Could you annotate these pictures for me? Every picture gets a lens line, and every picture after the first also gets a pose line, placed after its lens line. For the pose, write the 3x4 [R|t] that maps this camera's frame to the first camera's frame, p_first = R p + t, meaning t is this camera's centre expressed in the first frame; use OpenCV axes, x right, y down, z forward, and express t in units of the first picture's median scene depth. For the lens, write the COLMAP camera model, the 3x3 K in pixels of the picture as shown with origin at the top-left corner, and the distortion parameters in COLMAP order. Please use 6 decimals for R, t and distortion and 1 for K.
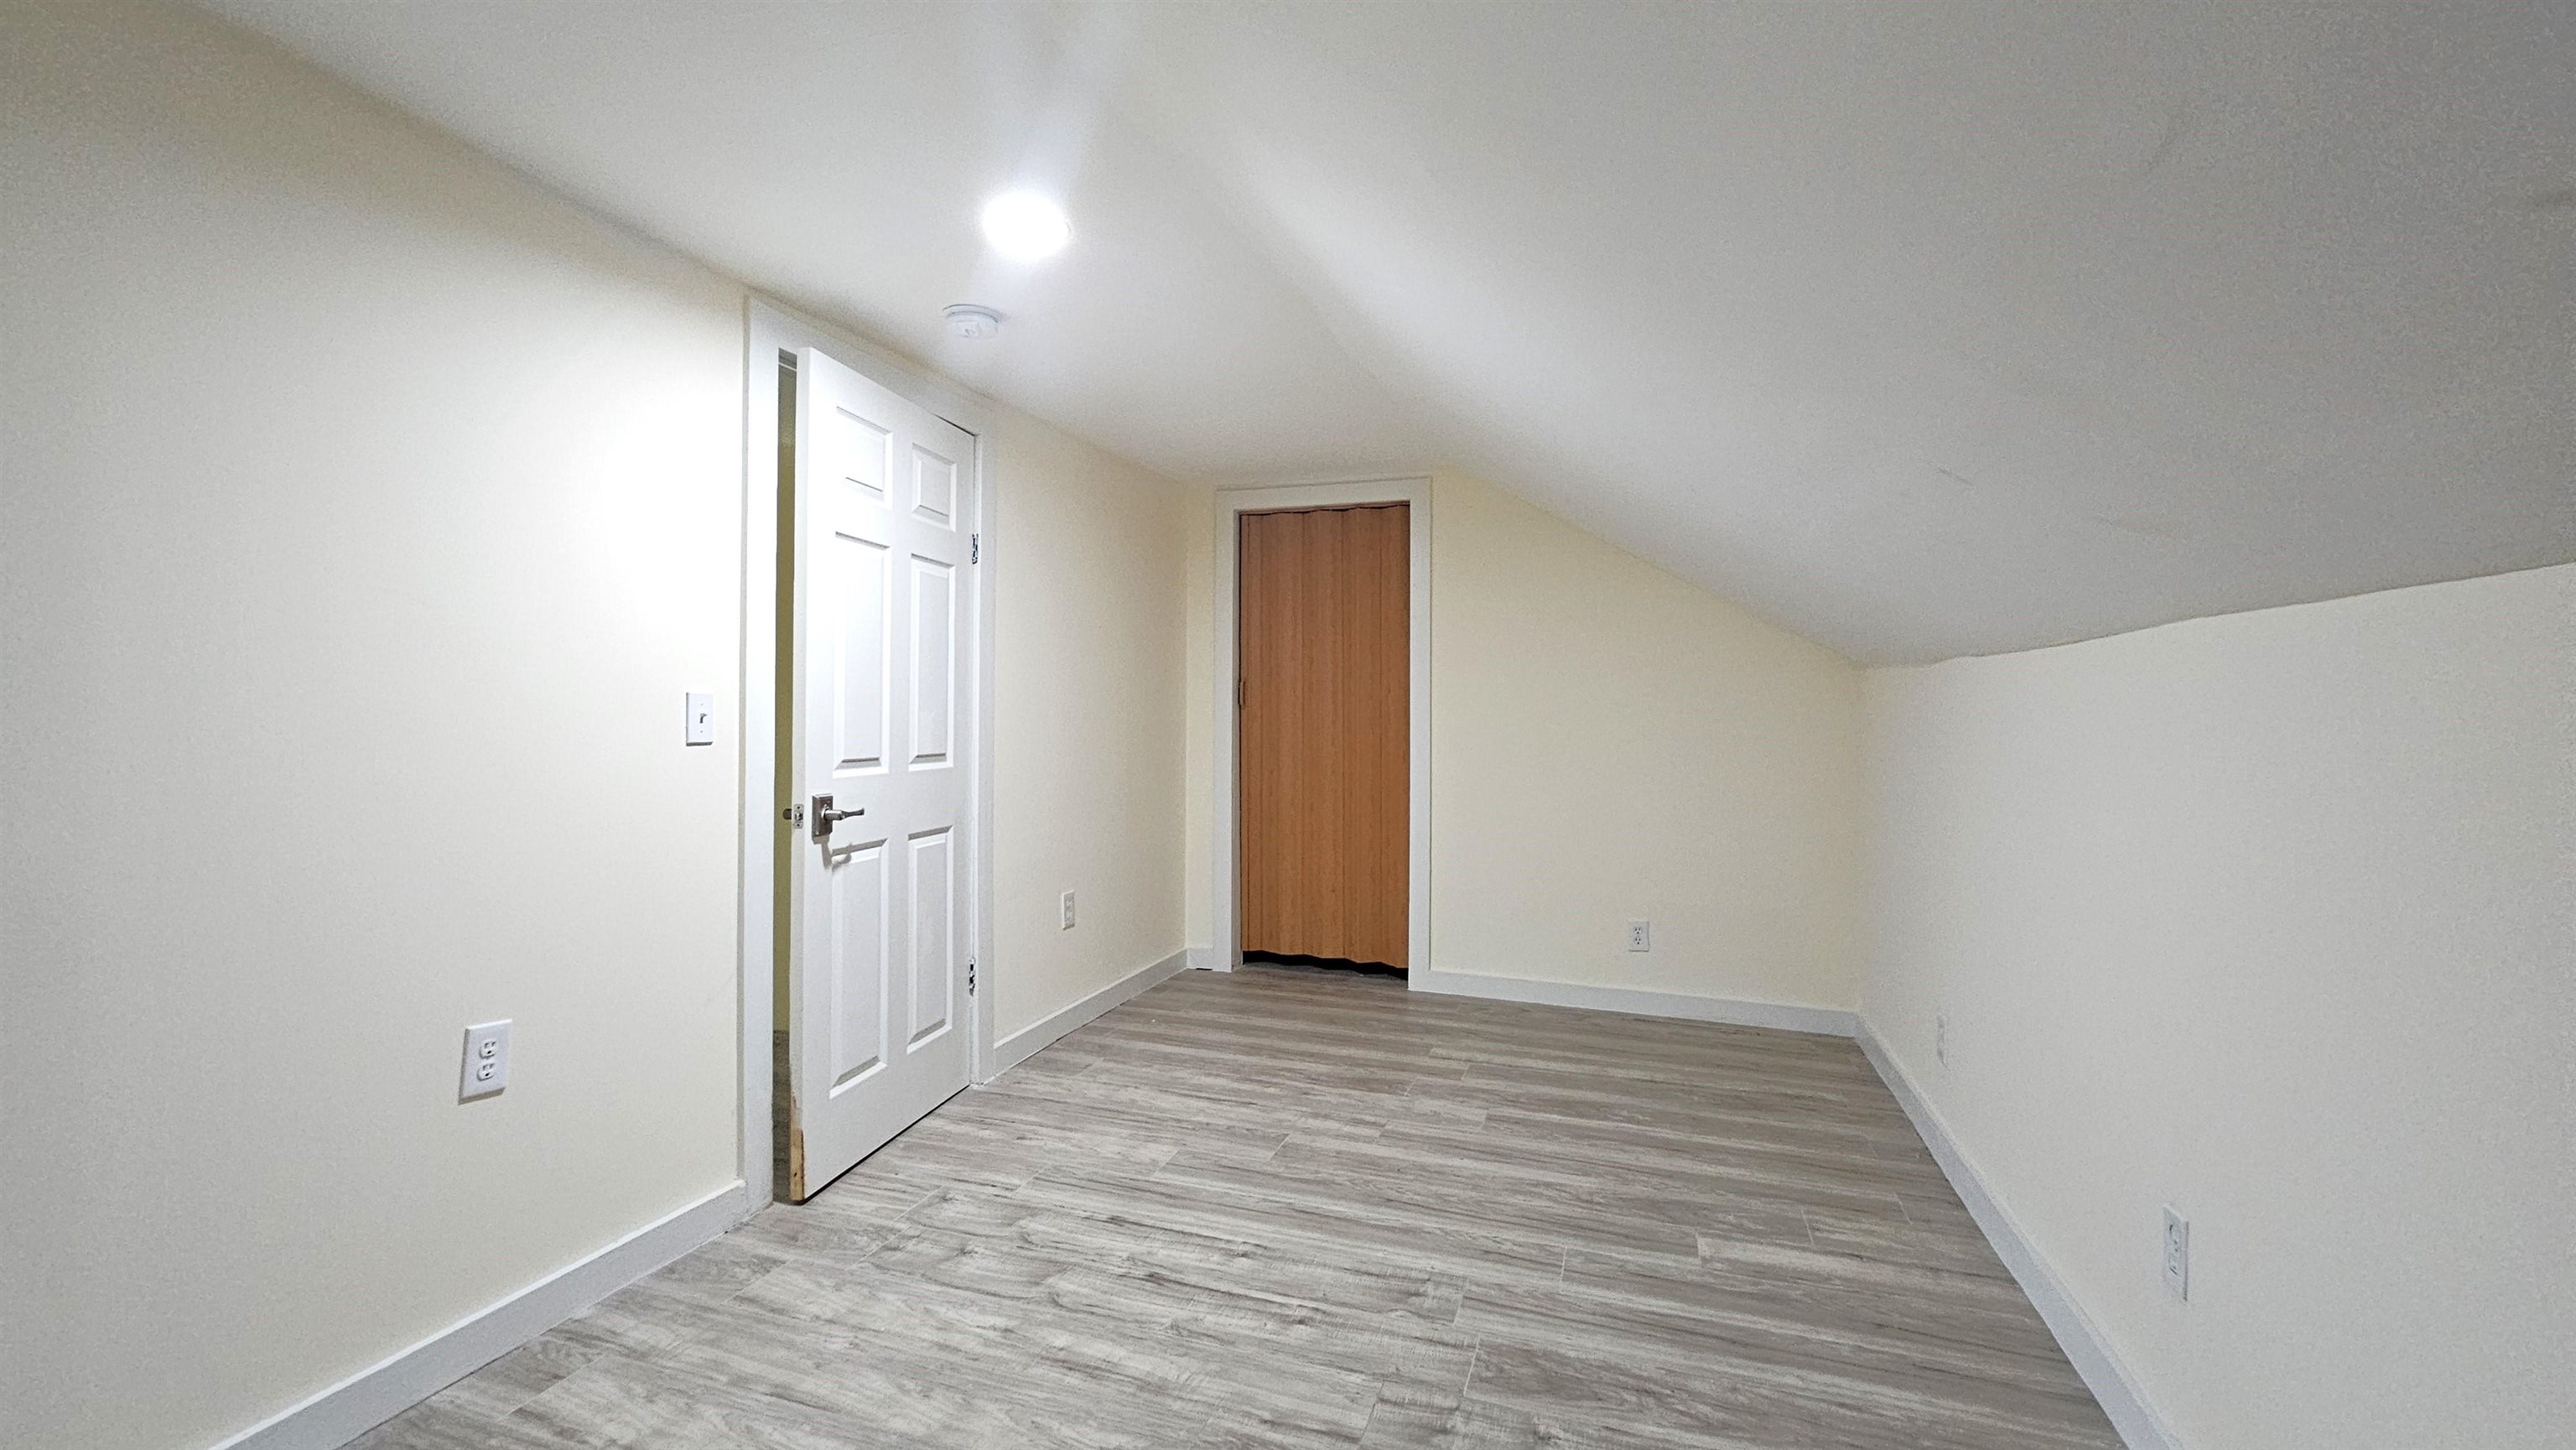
lens RADIAL K [[1046.8, 0, 1296.9], [0, 1046.8, 724.0], [0, 0, 1]] dist [-0.000905, -0.000135]
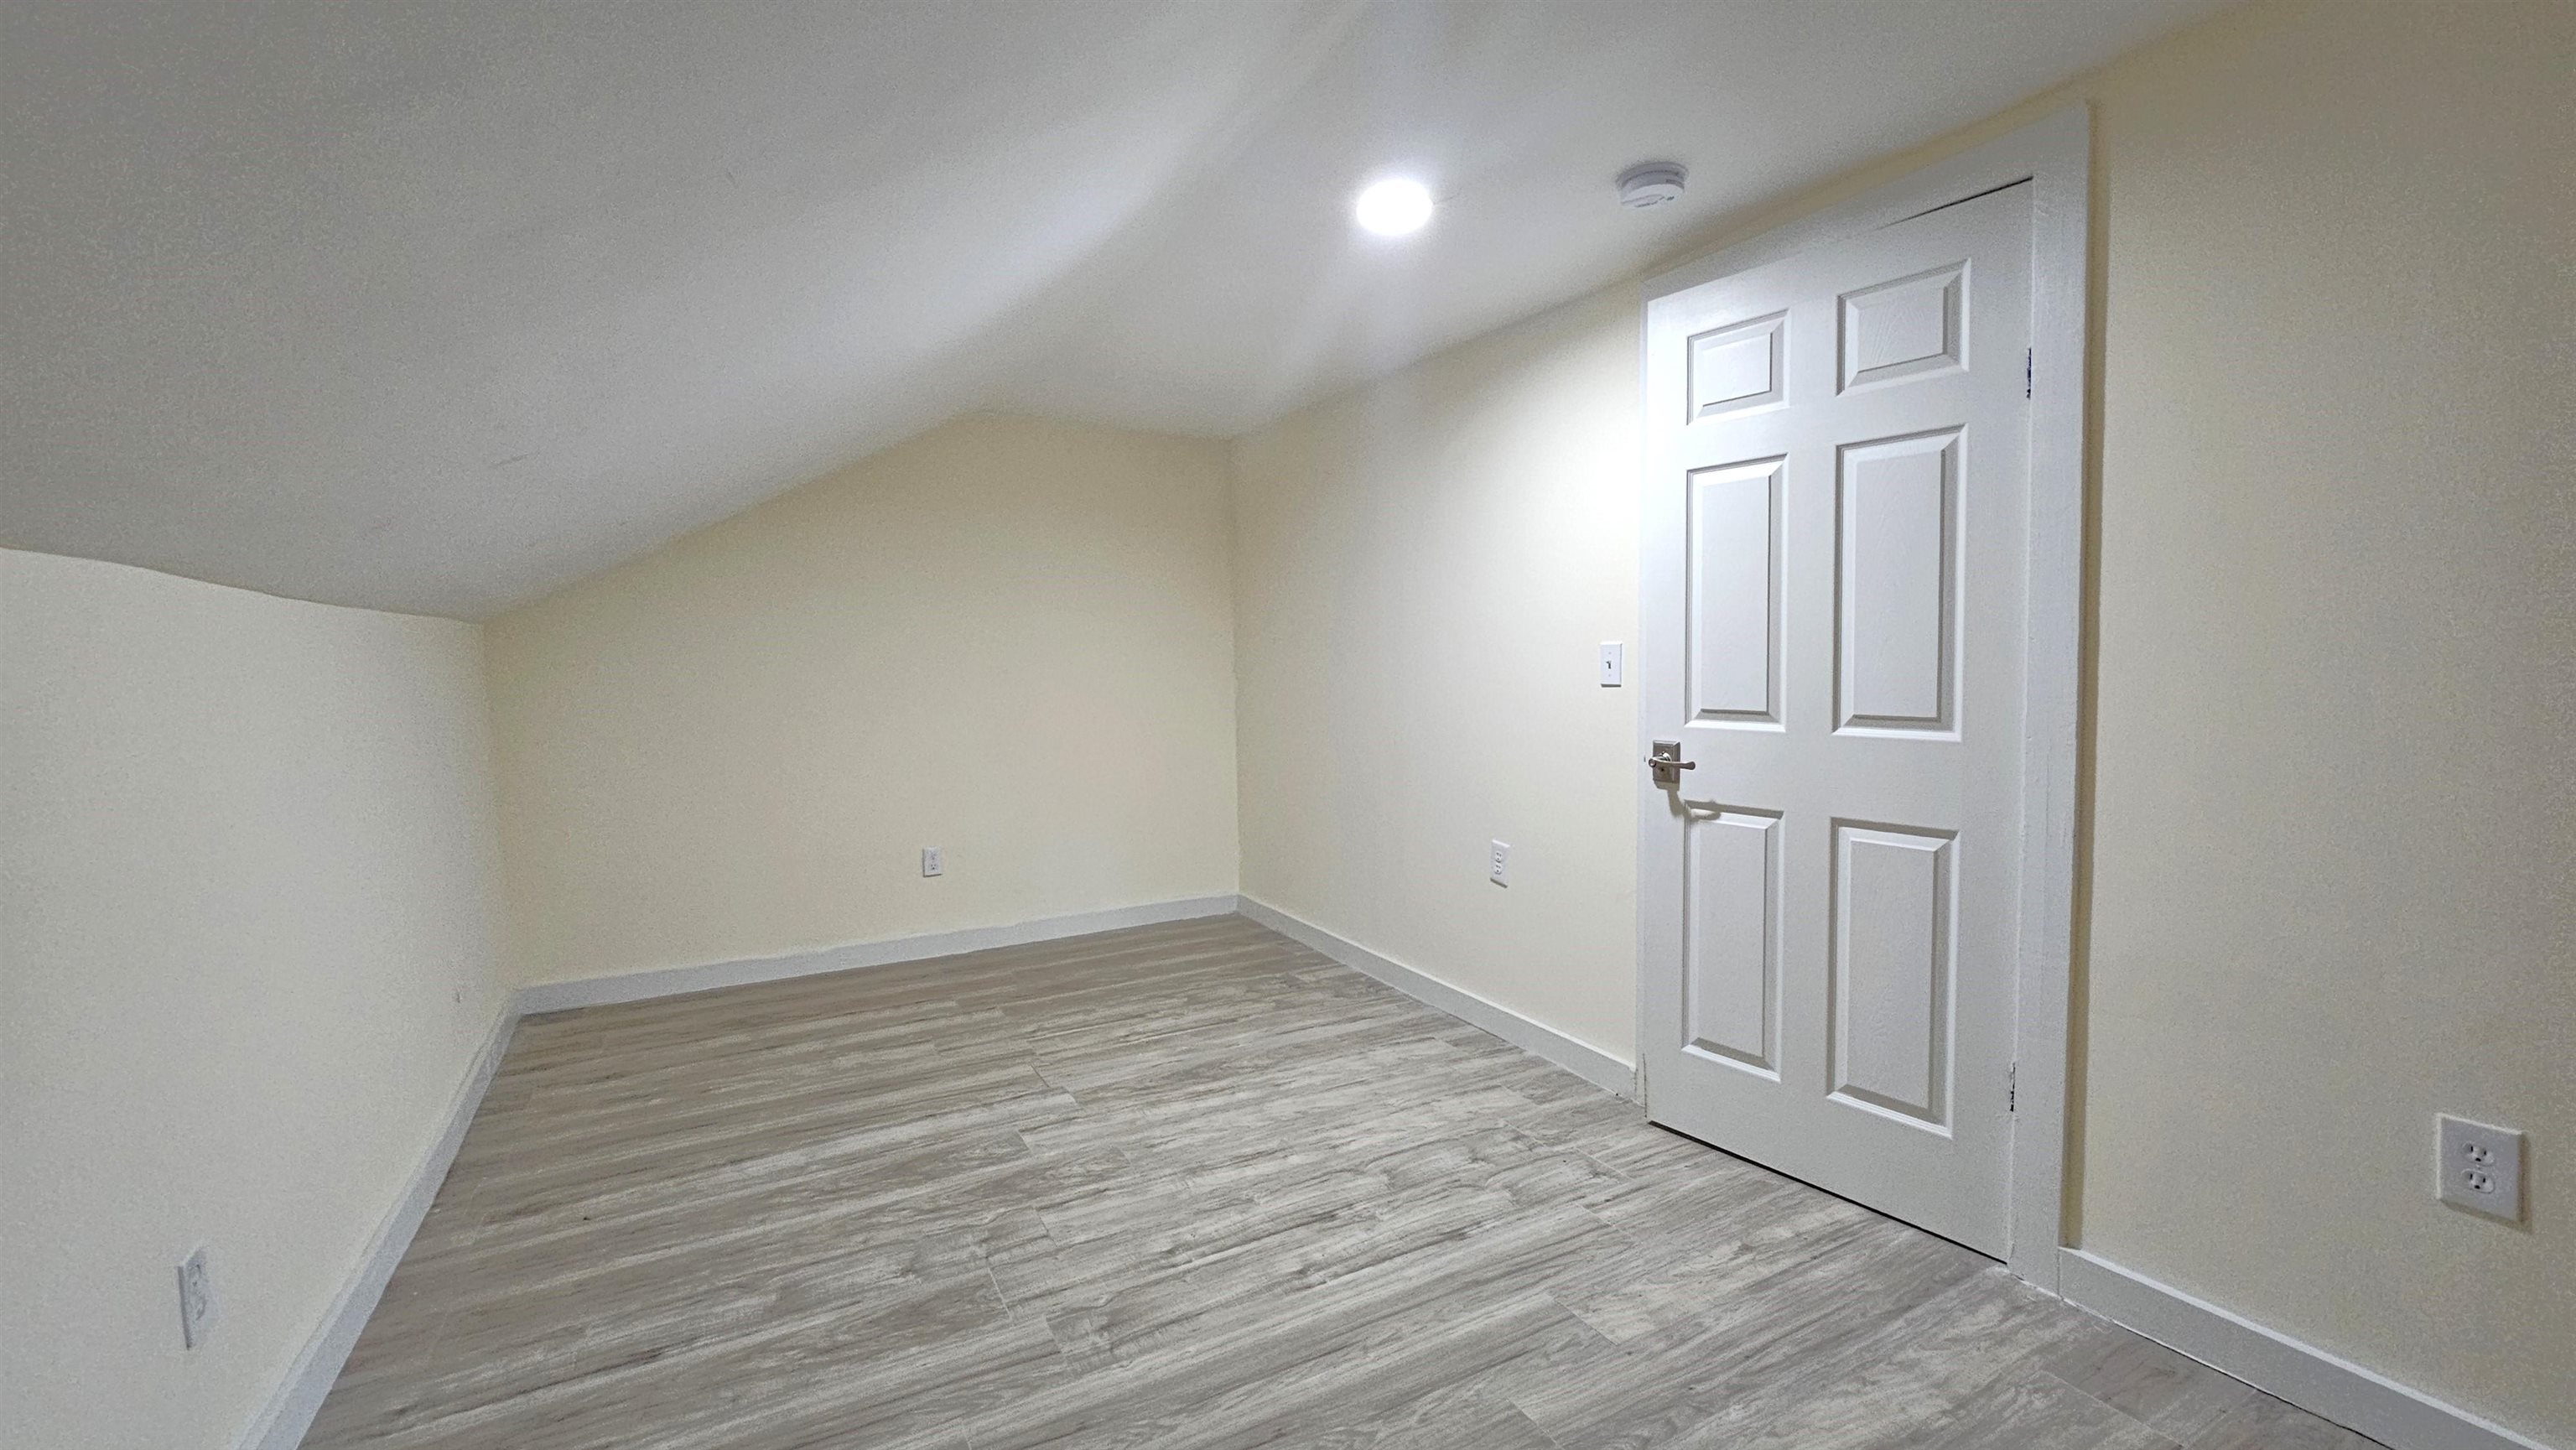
lens RADIAL K [[1046.8, 0, 1284.2], [0, 1046.8, 718.7], [0, 0, 1]] dist [-0.000905, -0.000135]
pose [[-0.683907, 0.046106, -0.728111, 0.625129], [0.003098, 0.998176, 0.060297, -0.018977], [0.729562, 0.038982, -0.682802, 1.679078]]
